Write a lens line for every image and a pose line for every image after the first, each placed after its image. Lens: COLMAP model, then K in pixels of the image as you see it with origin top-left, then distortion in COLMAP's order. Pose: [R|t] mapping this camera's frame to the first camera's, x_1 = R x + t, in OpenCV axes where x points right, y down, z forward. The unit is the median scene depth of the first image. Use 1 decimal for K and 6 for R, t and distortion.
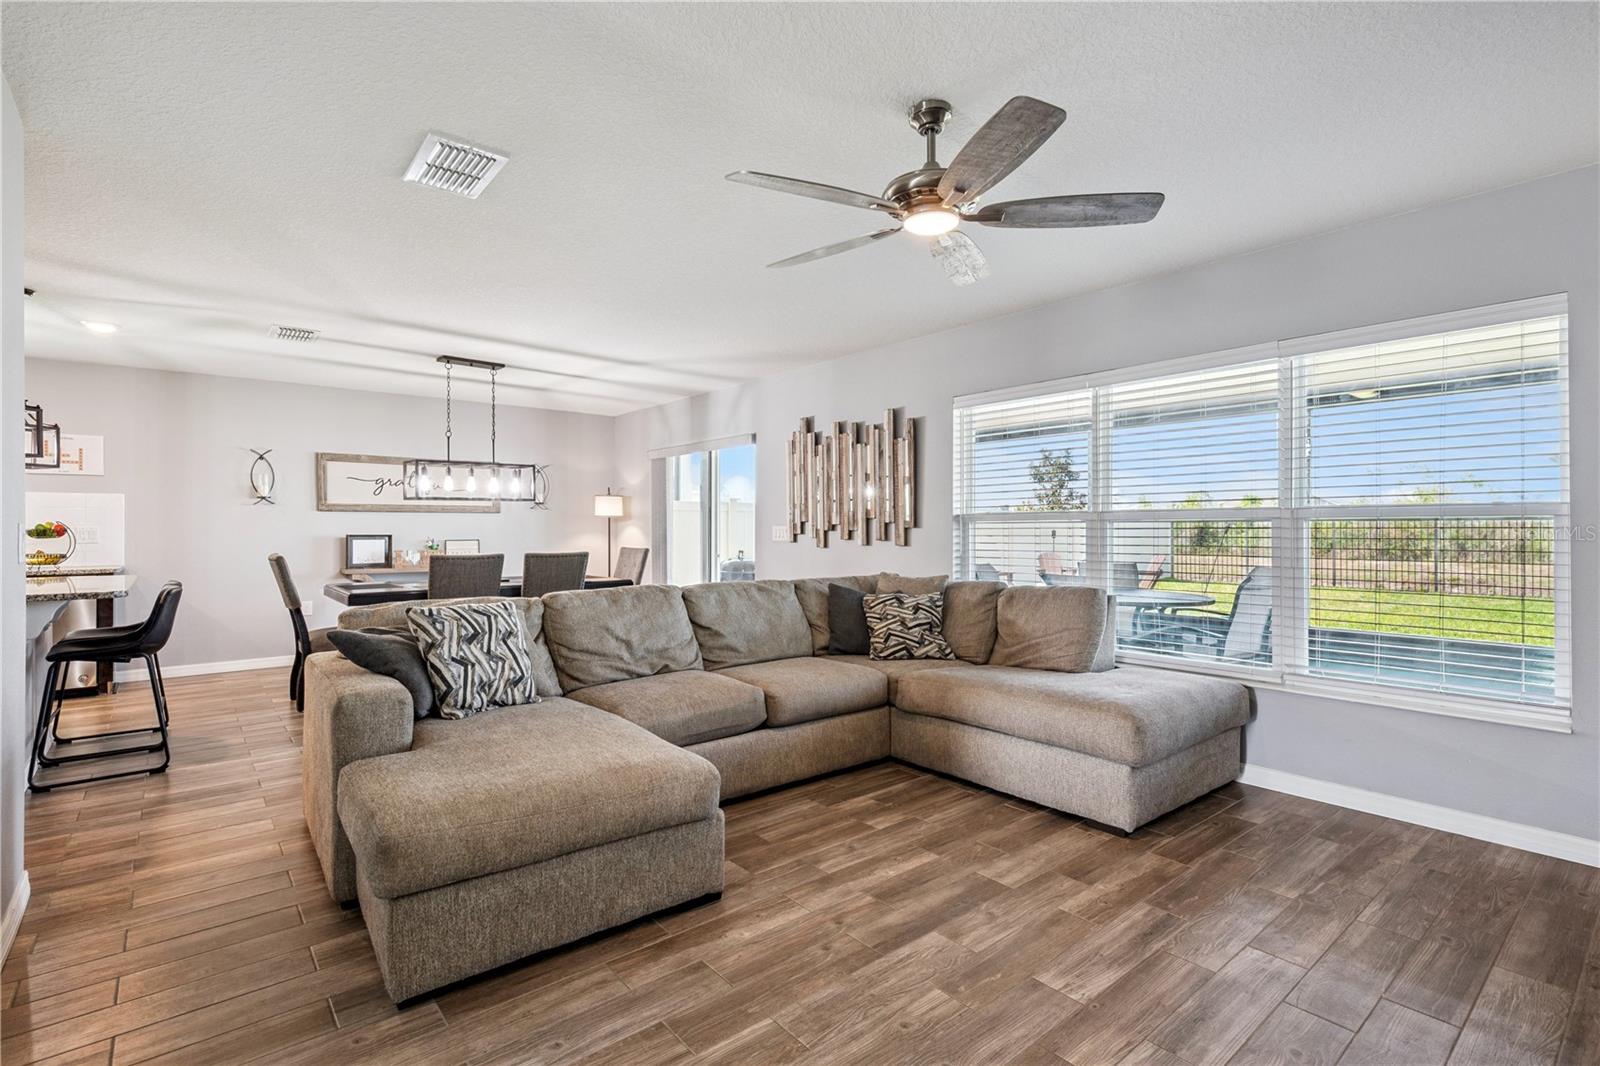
lens RADIAL K [[754.8, 0, 801.9], [0, 754.8, 531.1], [0, 0, 1]] dist [0.000977, 0.000785]
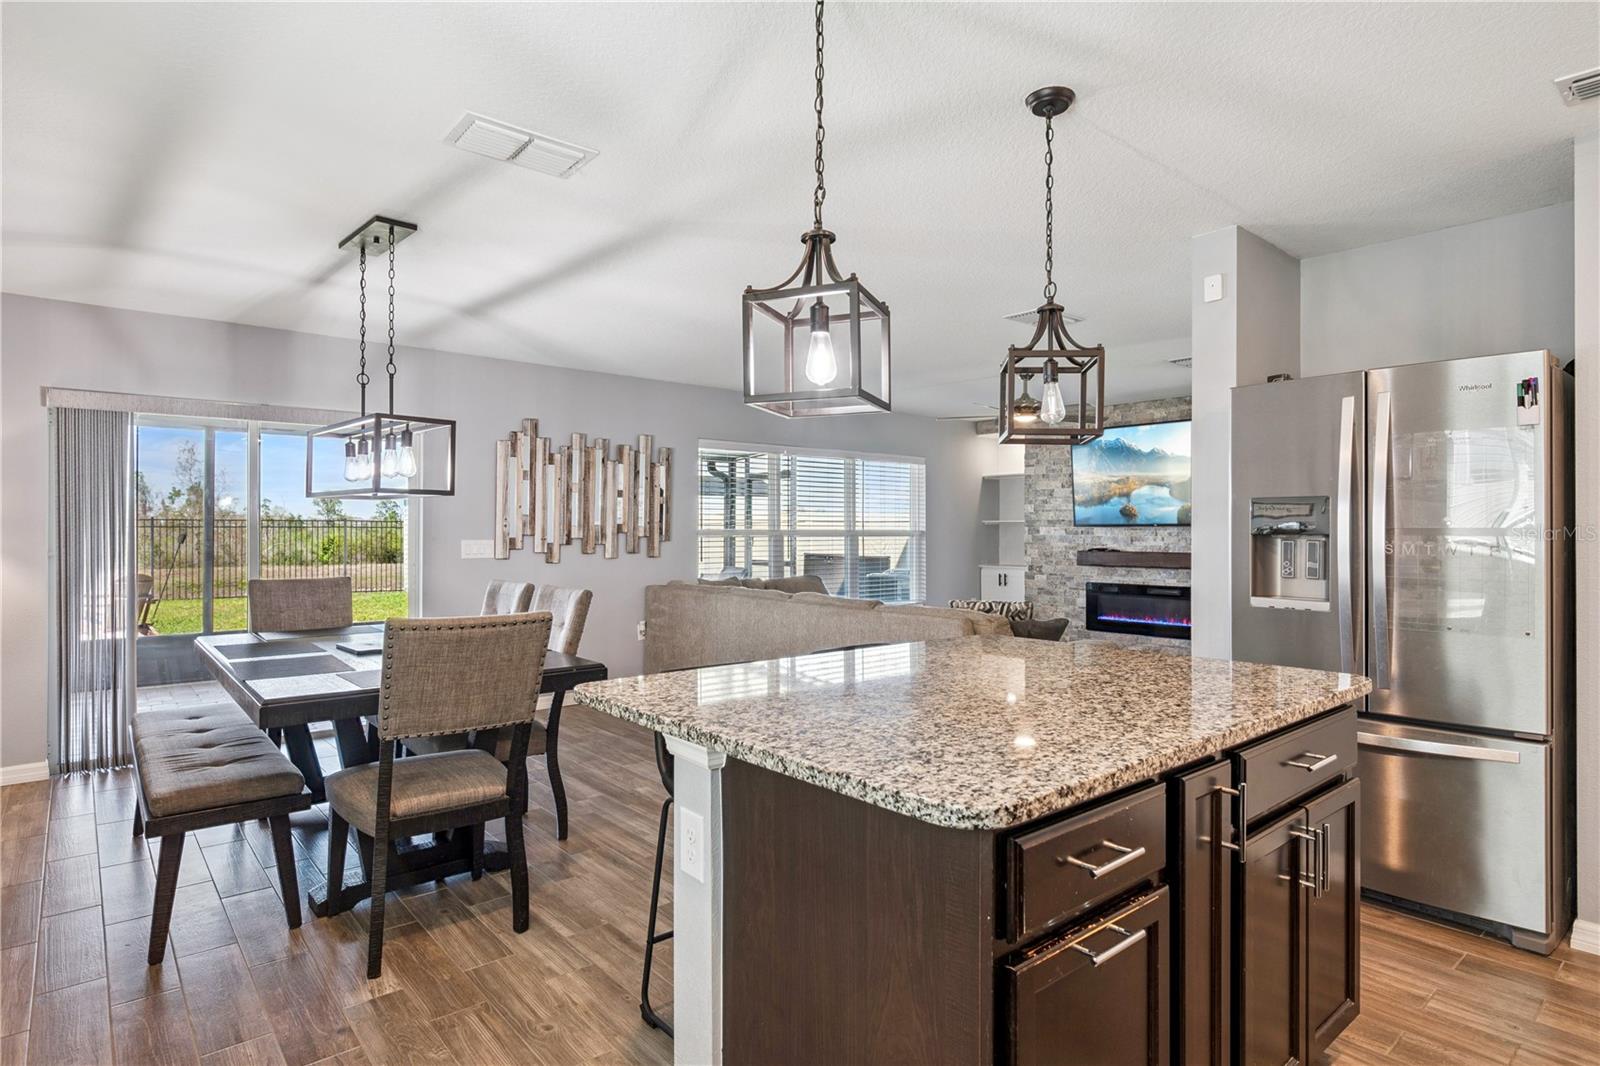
lens RADIAL K [[852.8, 0, 793.8], [0, 852.8, 533.5], [0, 0, 1]] dist [0.000998, 0.000144]
pose [[0.000175, 0.003177, 0.999995, -1.159300], [0.003627, 0.999988, -0.003178, -0.011849], [-0.999993, 0.003627, 0.000163, 0.795360]]
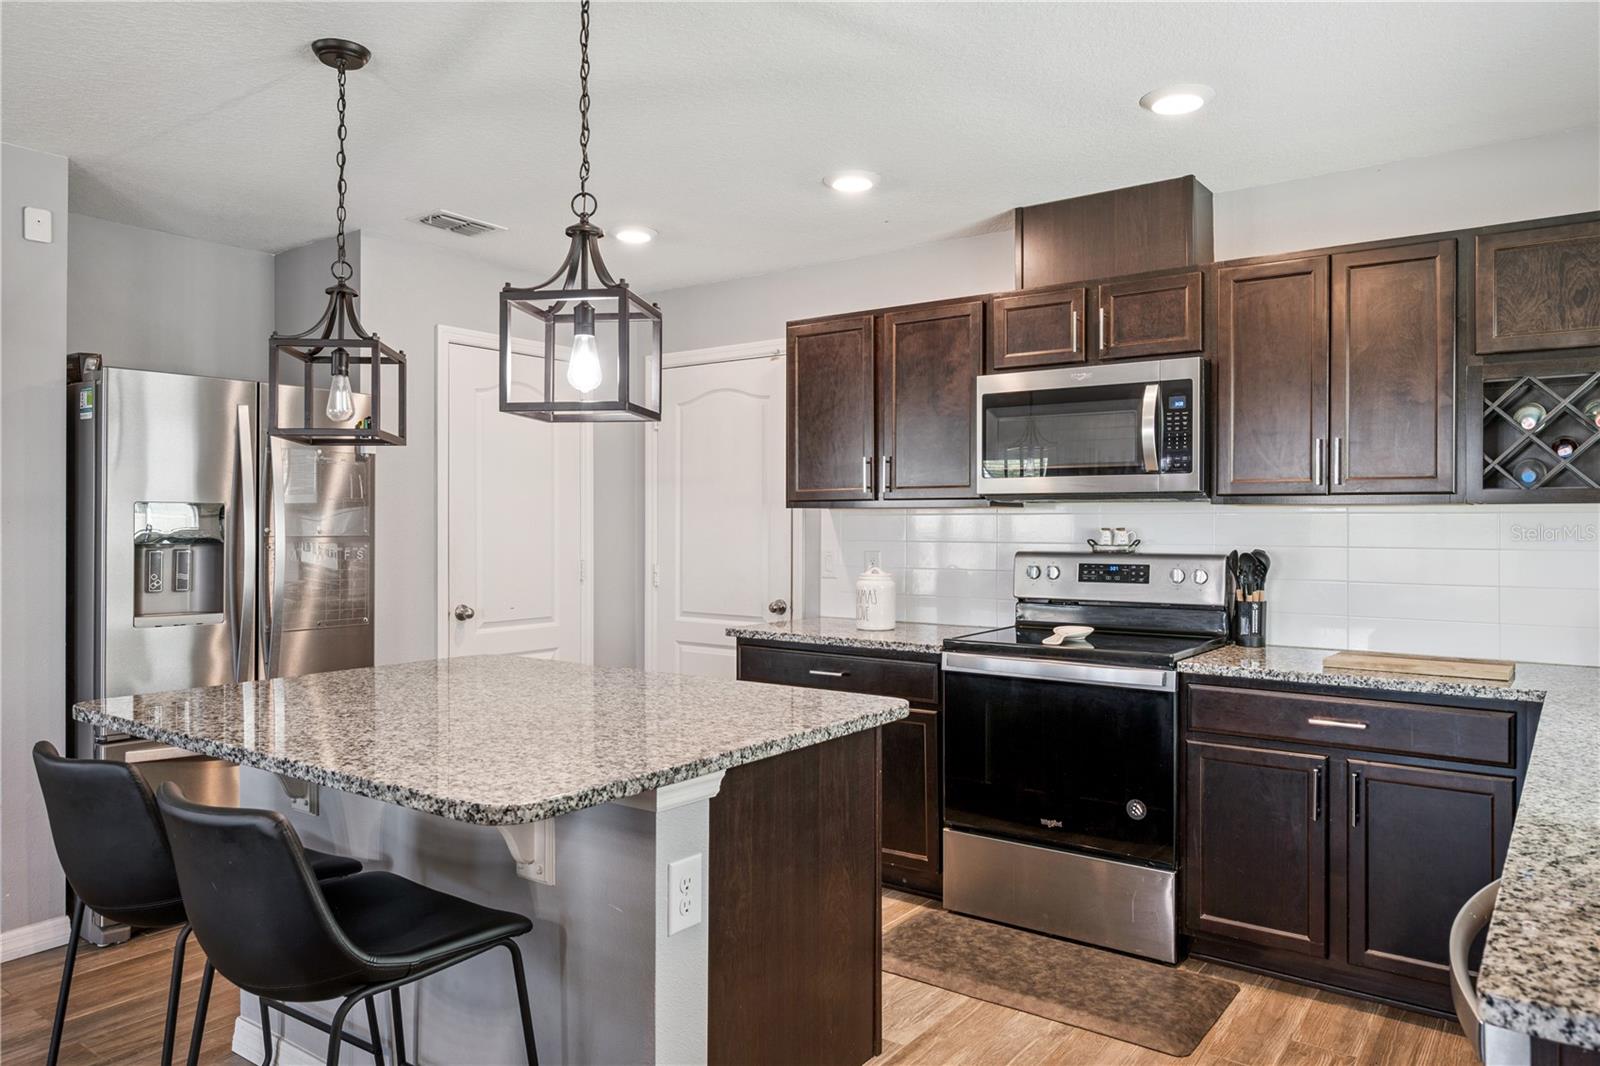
lens RADIAL K [[1071.1, 0, 811.9], [0, 1071.1, 524.0], [0, 0, 1]] dist [0.020319, -0.001295]
pose [[-0.967604, -0.002295, -0.252462, -0.791381], [-0.002799, 0.999995, 0.001636, -0.025670], [0.252457, 0.002290, -0.967605, 1.202325]]
